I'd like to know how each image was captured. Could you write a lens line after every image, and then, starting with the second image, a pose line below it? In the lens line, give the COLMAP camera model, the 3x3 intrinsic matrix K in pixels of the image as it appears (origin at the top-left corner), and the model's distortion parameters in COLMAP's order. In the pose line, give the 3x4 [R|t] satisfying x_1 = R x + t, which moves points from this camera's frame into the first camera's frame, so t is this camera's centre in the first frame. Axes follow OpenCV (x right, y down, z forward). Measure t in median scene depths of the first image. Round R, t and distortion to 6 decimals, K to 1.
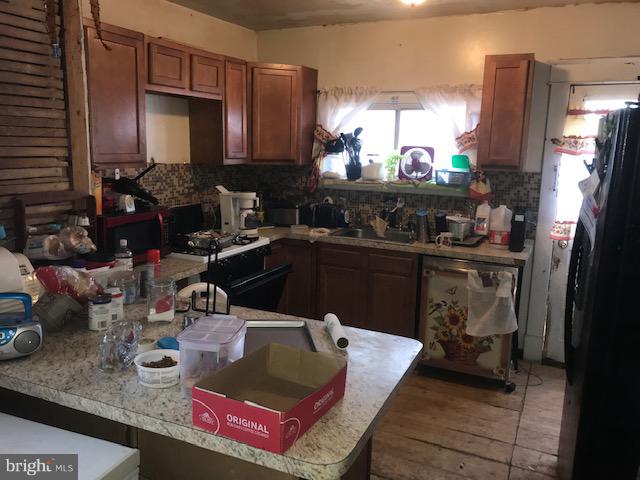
lens RADIAL K [[533.6, 0, 319.7], [0, 533.6, 240.4], [0, 0, 1]] dist [0.018175, -0.015219]
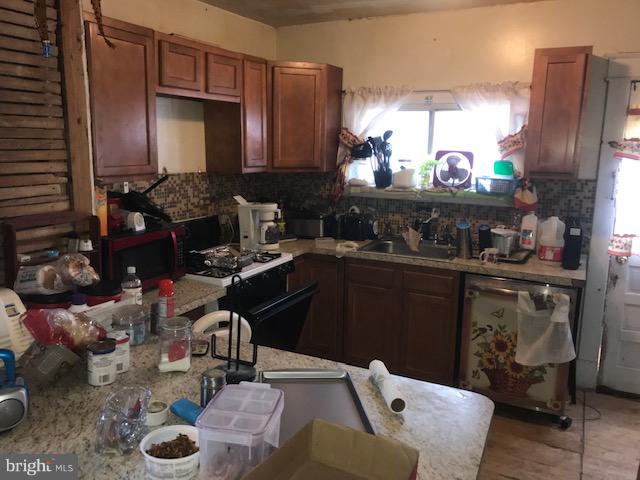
lens RADIAL K [[533.6, 0, 319.7], [0, 533.6, 239.5], [0, 0, 1]] dist [0.018175, -0.015219]
pose [[0.999699, -0.005483, -0.023914, -0.029428], [0.005502, 0.999985, 0.000700, -0.032066], [0.023910, -0.000832, 0.999714, 0.101732]]
